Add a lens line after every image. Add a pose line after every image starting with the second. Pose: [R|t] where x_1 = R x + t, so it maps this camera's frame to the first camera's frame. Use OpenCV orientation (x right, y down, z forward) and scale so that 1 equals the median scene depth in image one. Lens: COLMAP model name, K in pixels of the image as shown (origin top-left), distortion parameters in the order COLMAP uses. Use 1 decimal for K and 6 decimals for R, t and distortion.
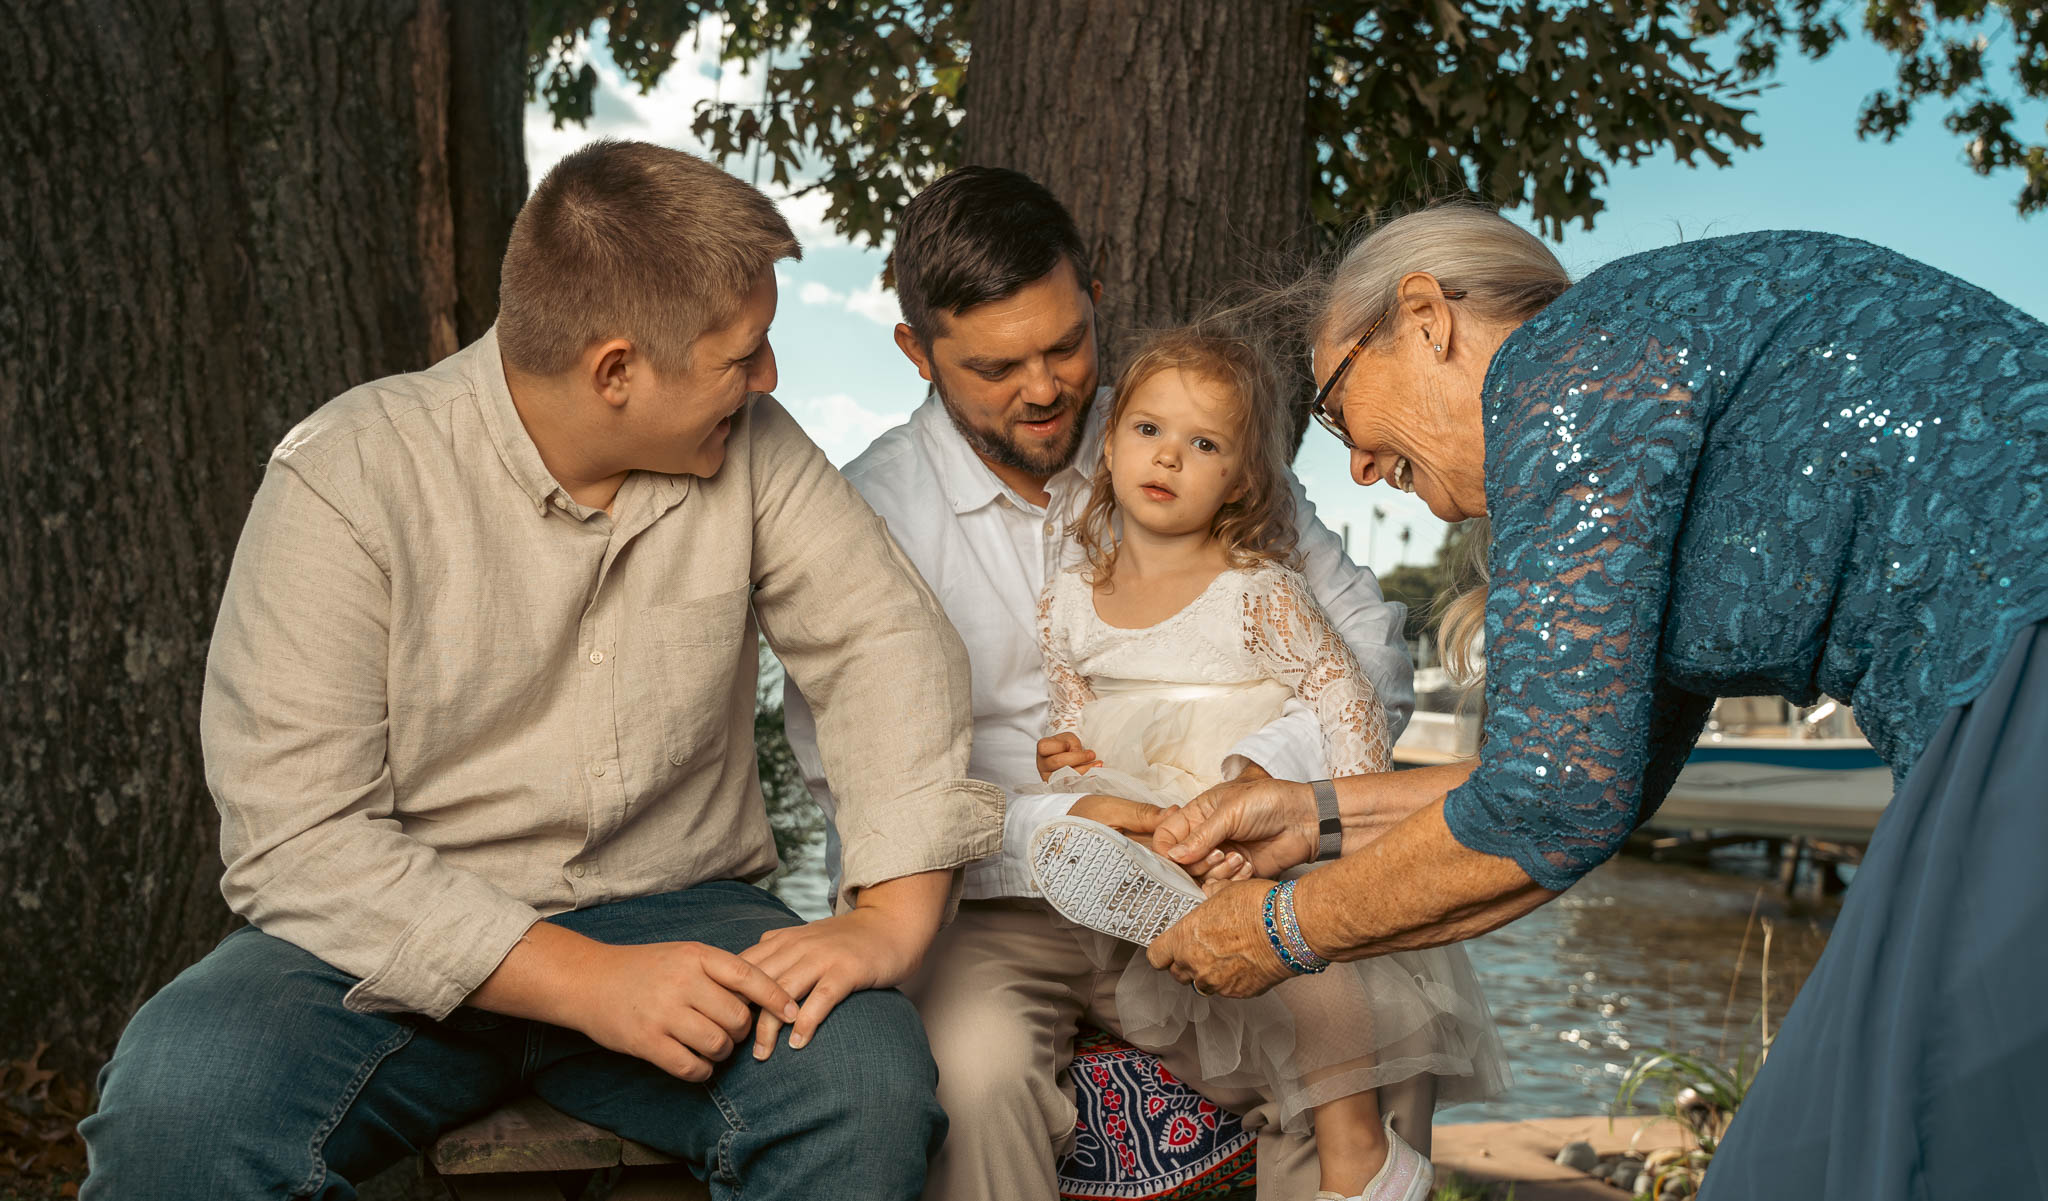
lens RADIAL K [[1842.2, 0, 1024.4], [0, 1842.2, 601.1], [0, 0, 1]] dist [0.004224, 0.006571]
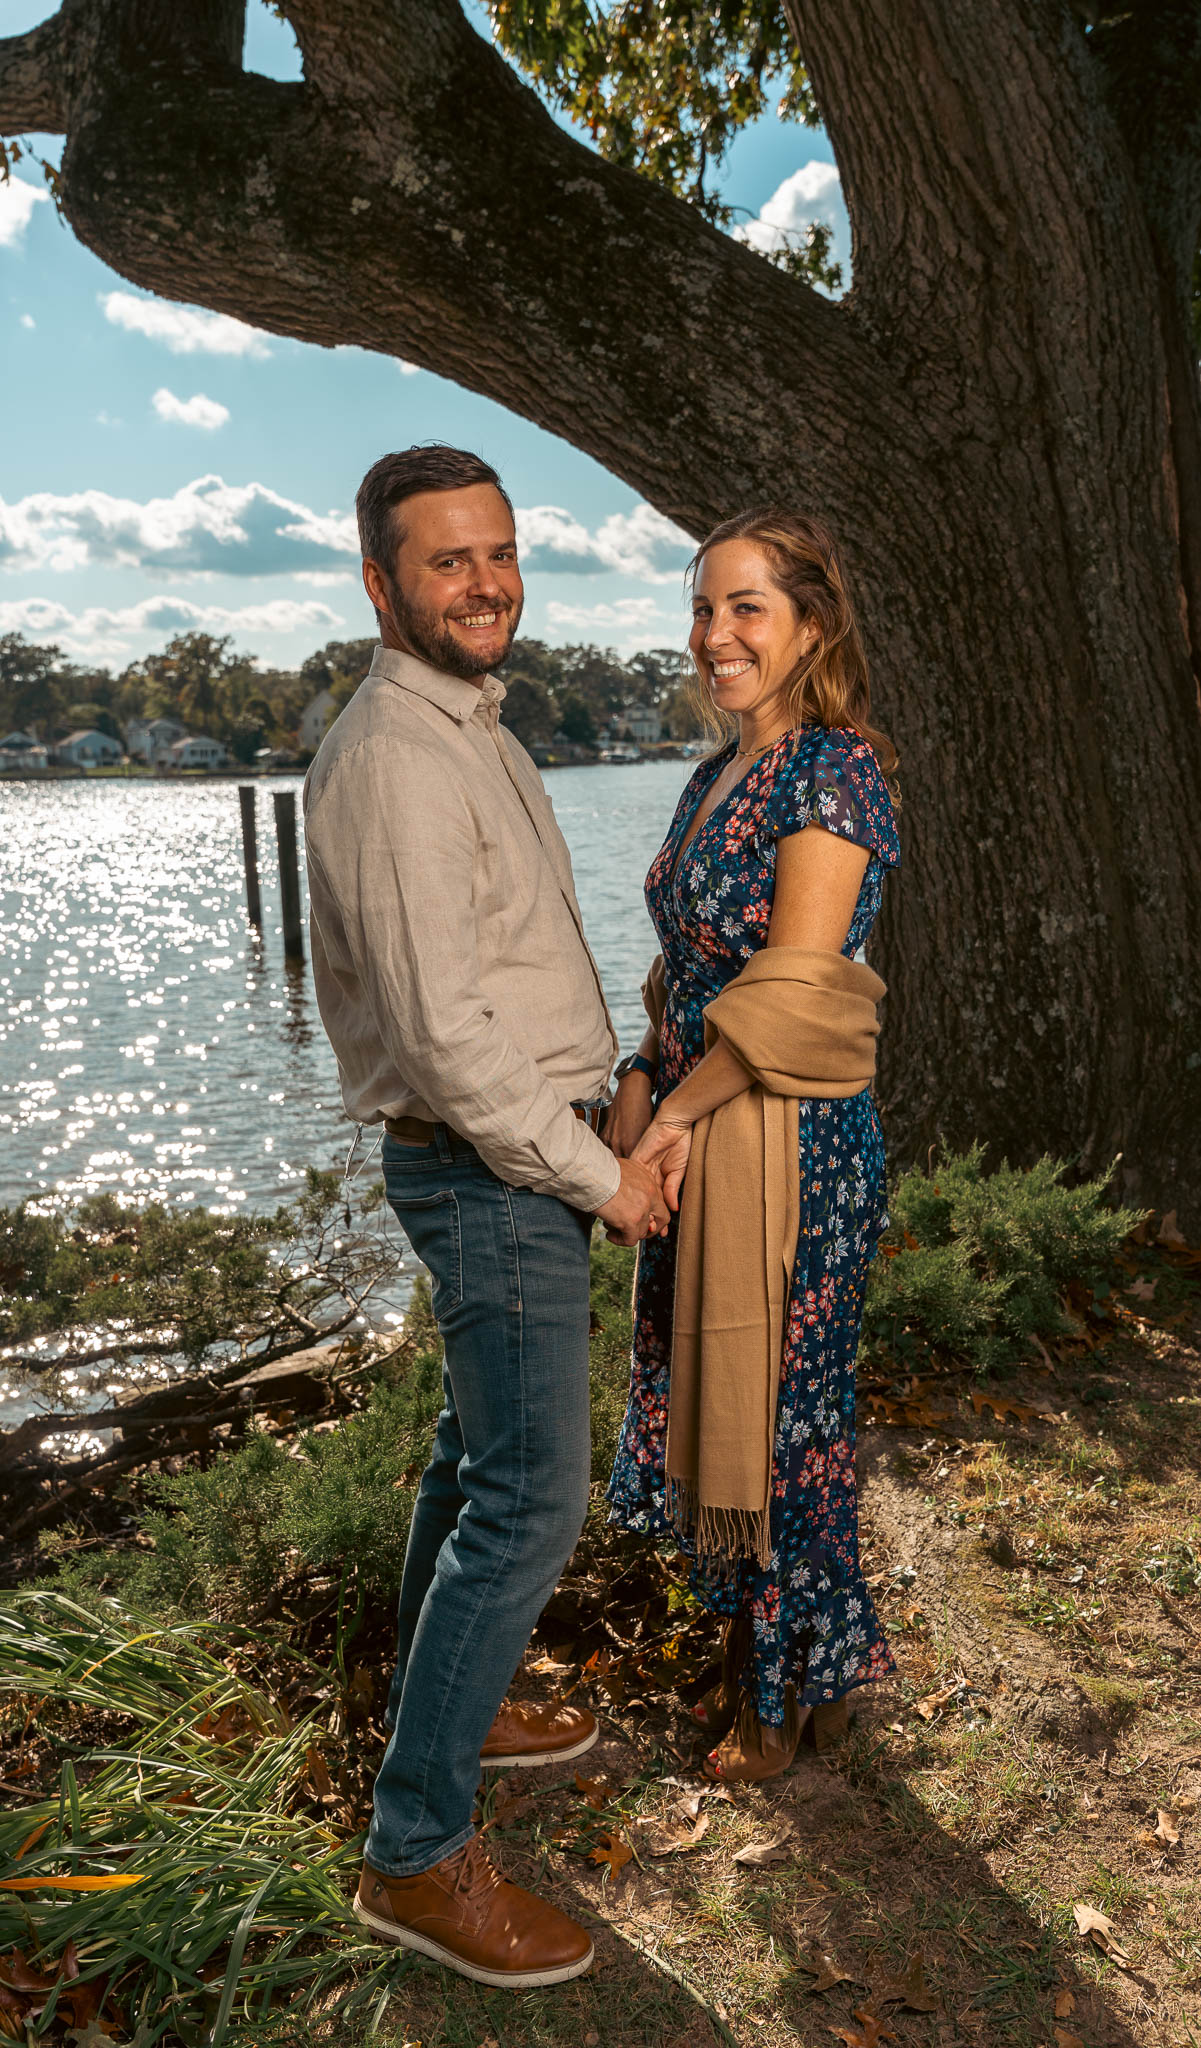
lens RADIAL K [[1532.9, 0, 605.6], [0, 1532.9, 1028.2], [0, 0, 1]] dist [0.016572, -0.011539]
pose [[0.937383, -0.027093, -0.347244, -0.379312], [0.088760, 0.982636, 0.162938, -0.130713], [0.336800, -0.183557, 0.923511, -0.343315]]
